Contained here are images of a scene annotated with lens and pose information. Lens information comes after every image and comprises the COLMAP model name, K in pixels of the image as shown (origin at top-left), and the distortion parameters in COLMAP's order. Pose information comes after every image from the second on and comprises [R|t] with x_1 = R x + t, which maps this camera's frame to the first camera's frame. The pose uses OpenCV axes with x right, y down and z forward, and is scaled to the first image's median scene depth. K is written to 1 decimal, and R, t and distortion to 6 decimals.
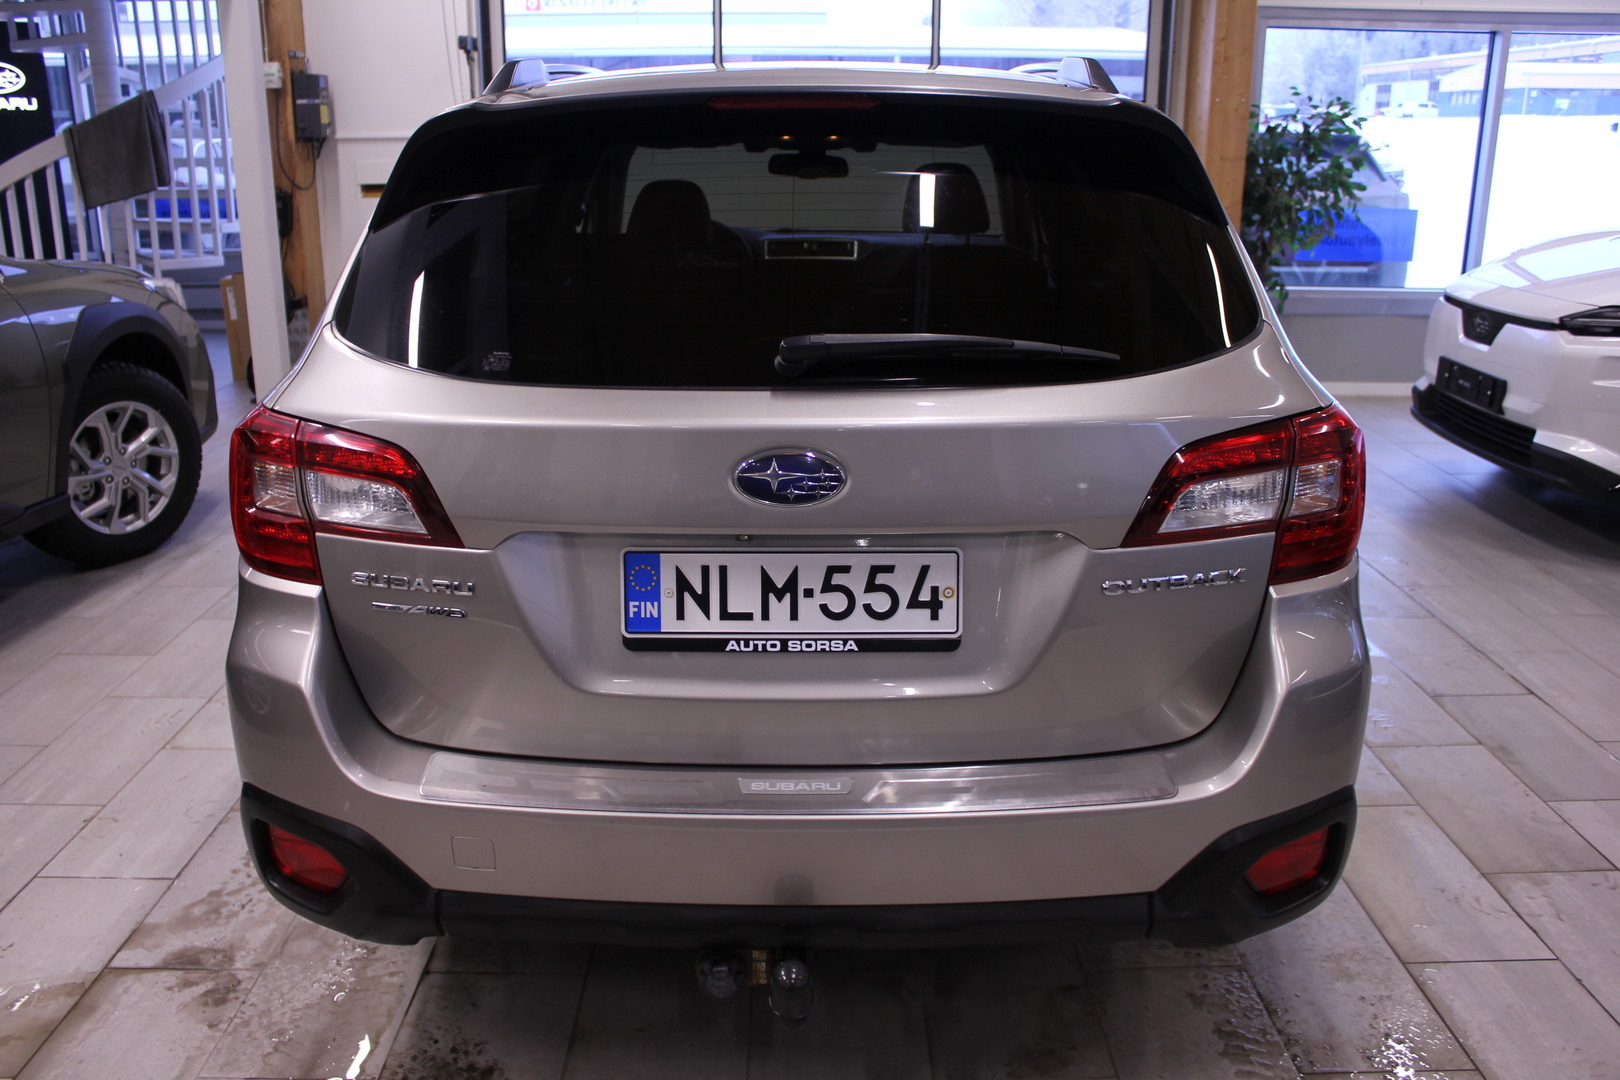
lens RADIAL K [[1327.2, 0, 820.7], [0, 1327.2, 551.1], [0, 0, 1]] dist [-0.080928, 0.021618]
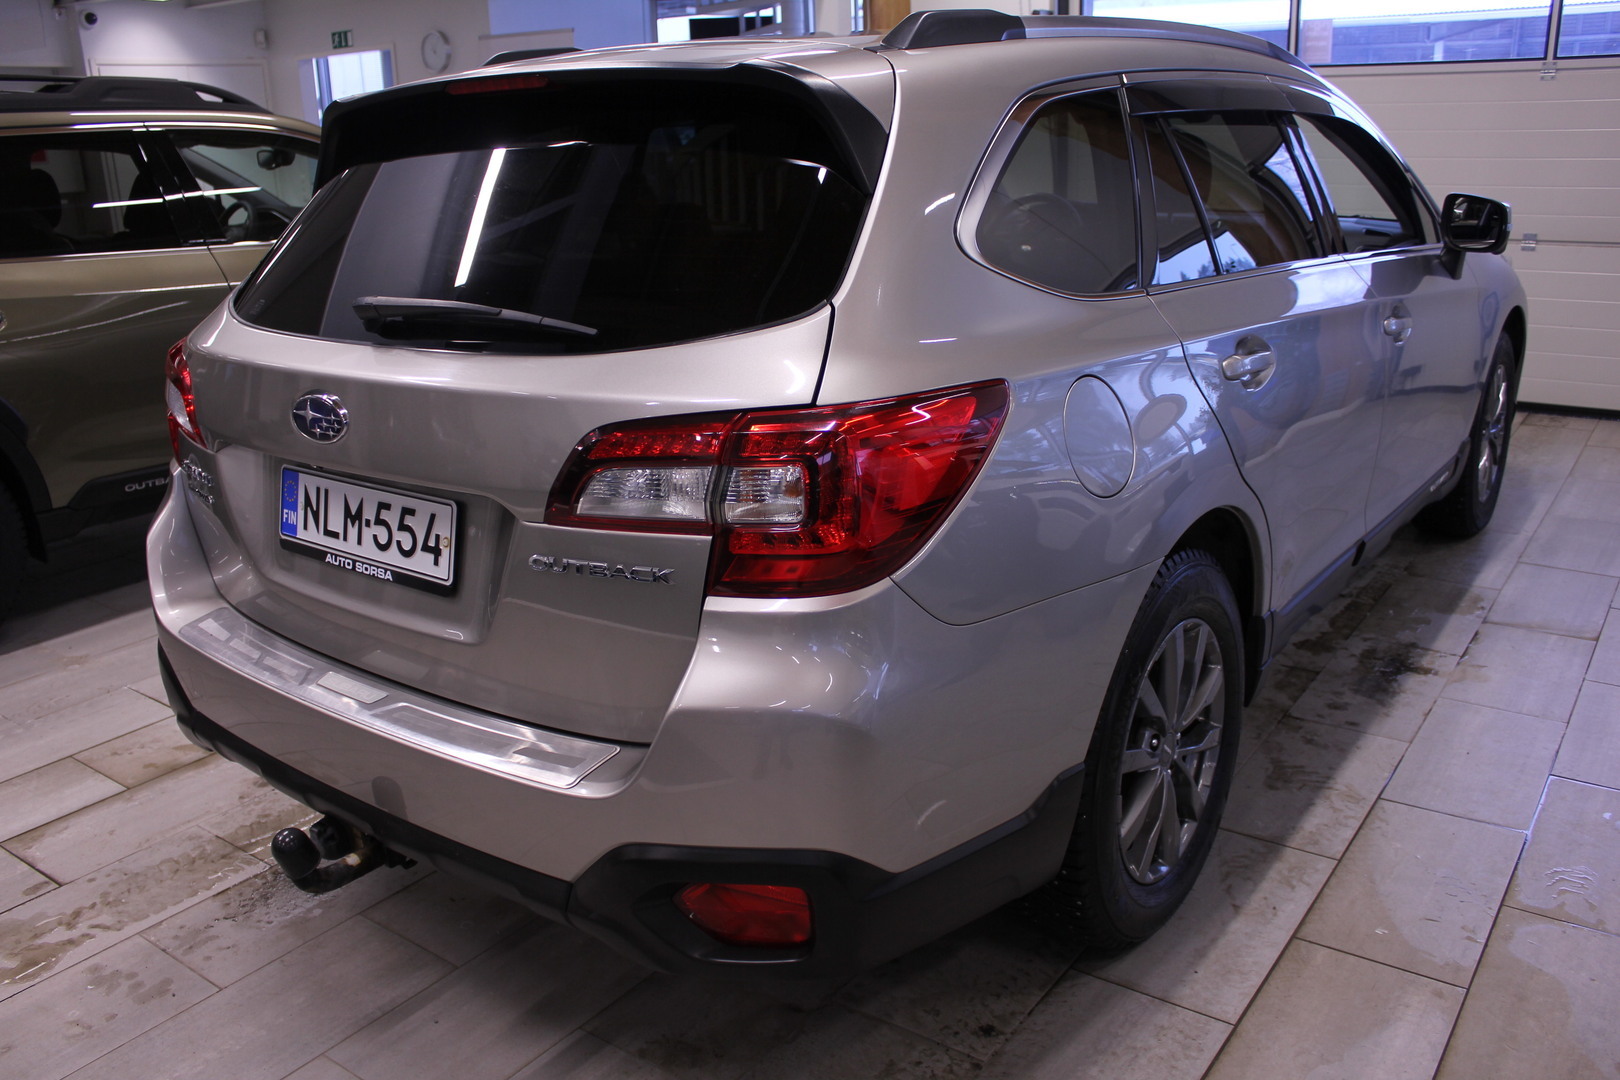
lens RADIAL K [[1327.2, 0, 804.3], [0, 1327.2, 530.6], [0, 0, 1]] dist [-0.080928, 0.021618]
pose [[0.789662, 0.150683, -0.594751, 0.957304], [-0.145988, 0.987677, 0.056402, -0.080262], [0.595921, 0.042288, 0.801929, 0.317723]]
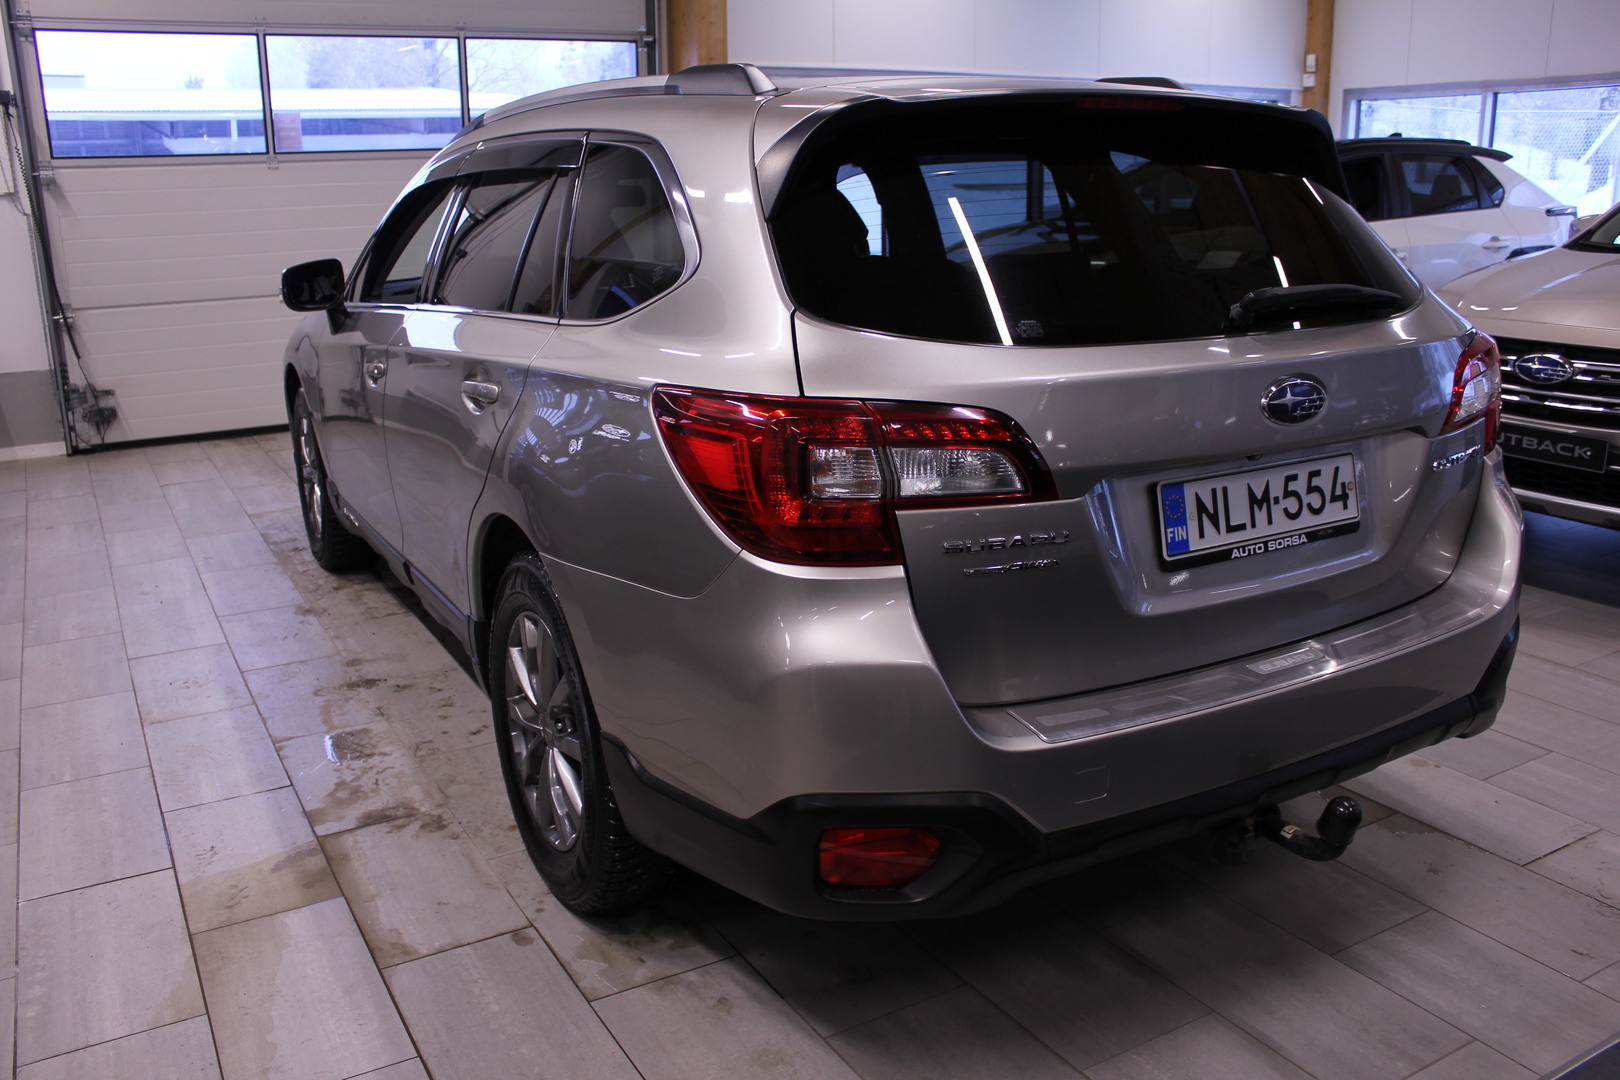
lens RADIAL K [[1327.2, 0, 803.1], [0, 1327.2, 537.7], [0, 0, 1]] dist [-0.080928, 0.021618]
pose [[0.873276, -0.145882, 0.464874, -0.954900], [0.169594, 0.985470, -0.009338, 0.002717], [-0.456757, 0.086994, 0.885328, 0.131059]]
